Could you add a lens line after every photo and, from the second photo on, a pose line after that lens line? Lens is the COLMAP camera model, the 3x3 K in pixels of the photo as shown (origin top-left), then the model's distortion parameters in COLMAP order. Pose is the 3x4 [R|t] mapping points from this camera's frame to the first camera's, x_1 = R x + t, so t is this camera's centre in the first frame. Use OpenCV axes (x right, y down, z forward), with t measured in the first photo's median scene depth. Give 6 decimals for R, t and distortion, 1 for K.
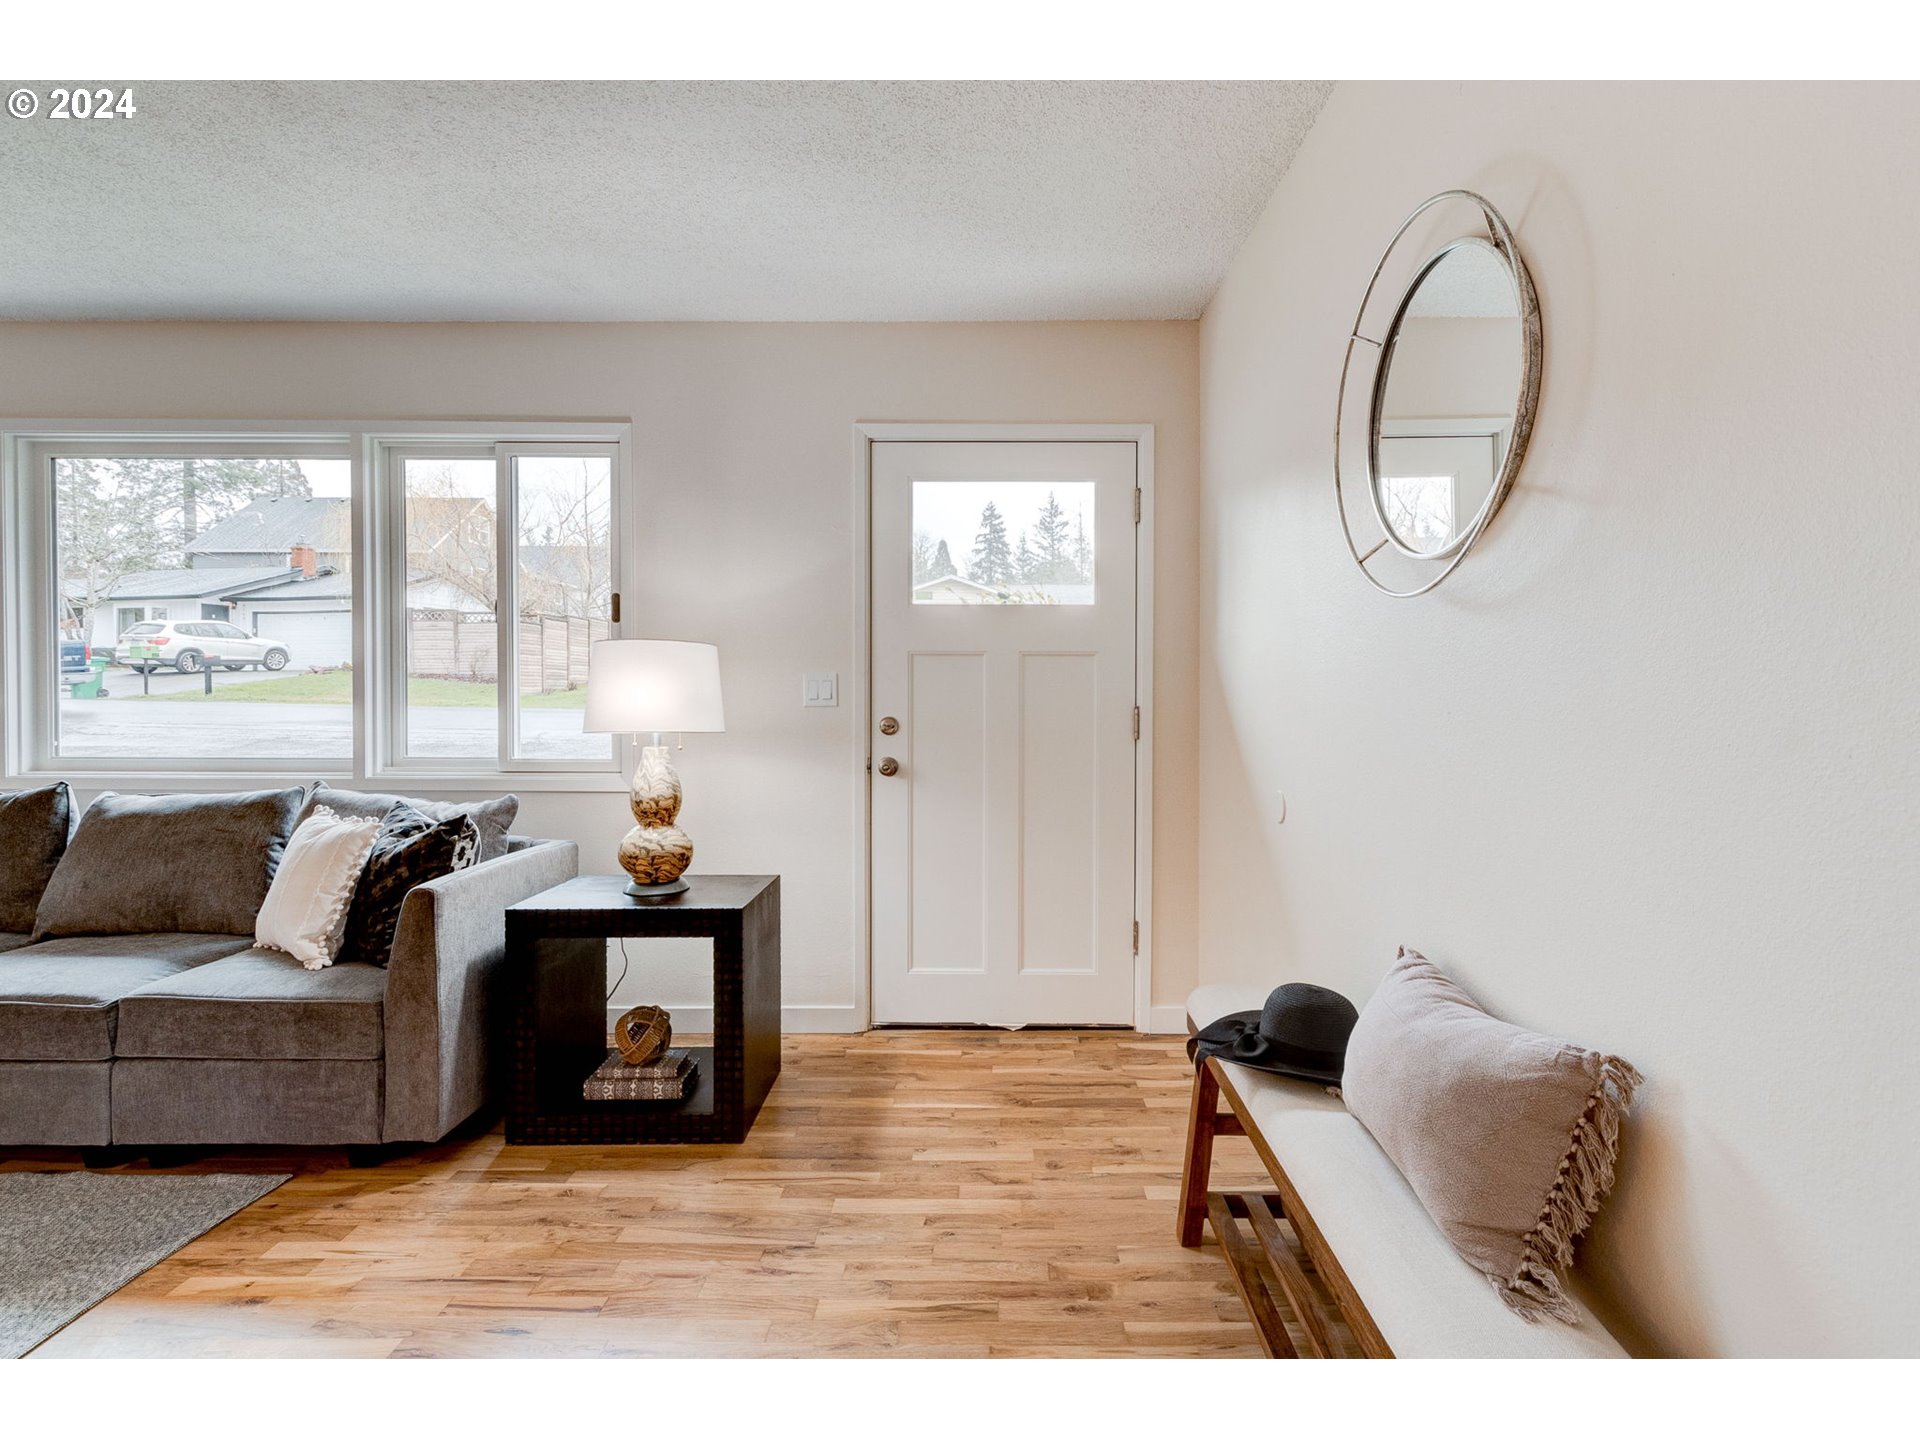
lens RADIAL K [[911.4, 0, 968.3], [0, 911.4, 705.7], [0, 0, 1]] dist [0.000715, 0.000011]
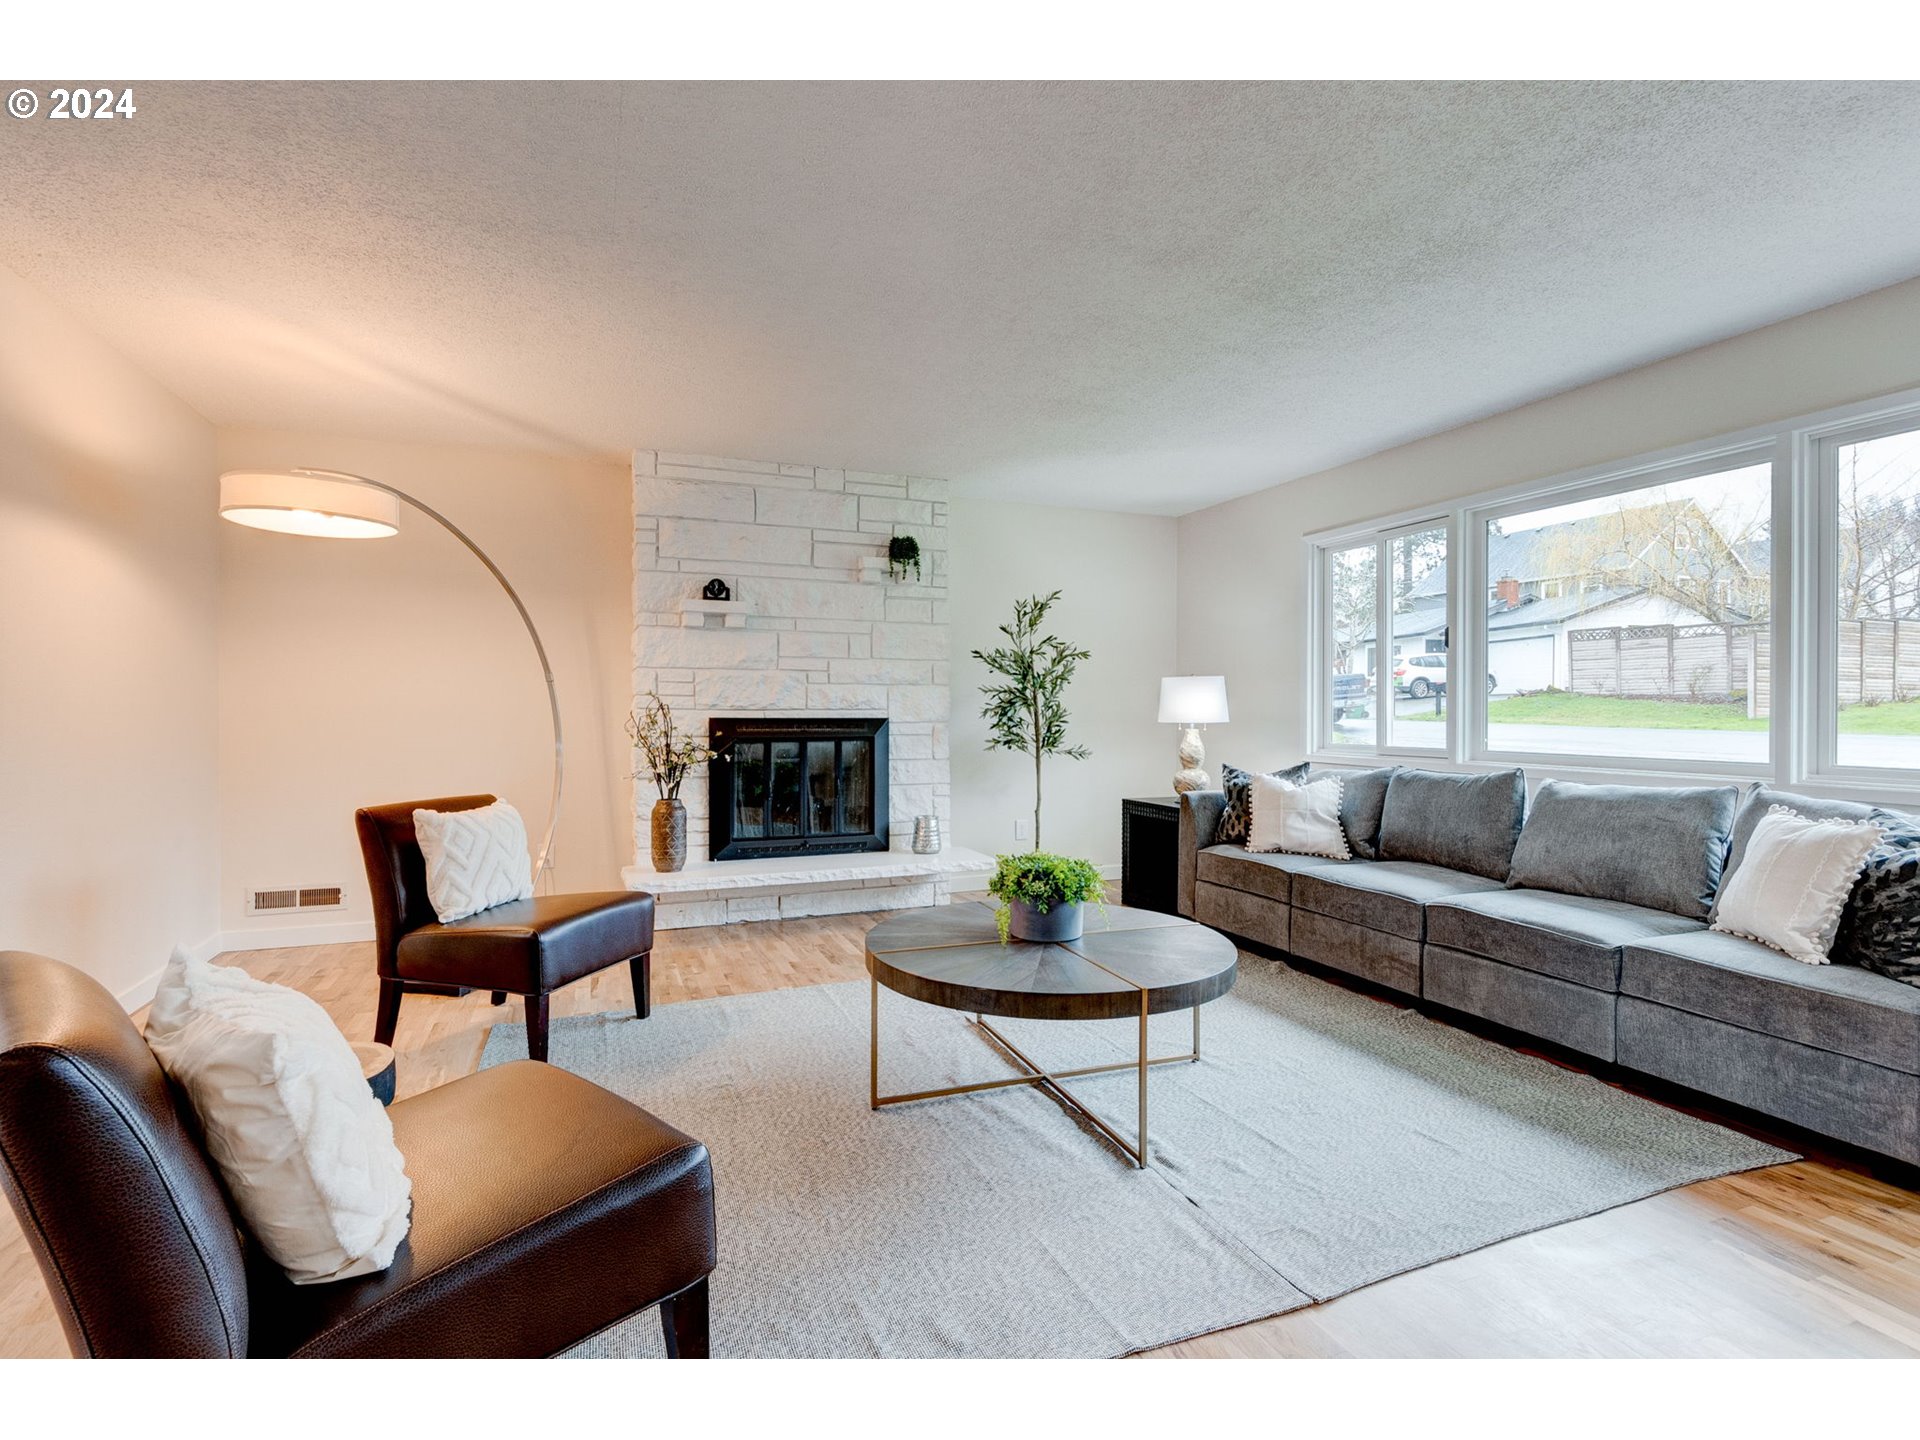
lens RADIAL K [[889.8, 0, 946.9], [0, 889.8, 718.1], [0, 0, 1]] dist [0.005881, 0.000386]
pose [[0.380045, 0.003319, -0.924962, -0.156595], [-0.014430, 0.999893, -0.002341, 0.031618], [0.924855, 0.014237, 0.380053, -0.258677]]
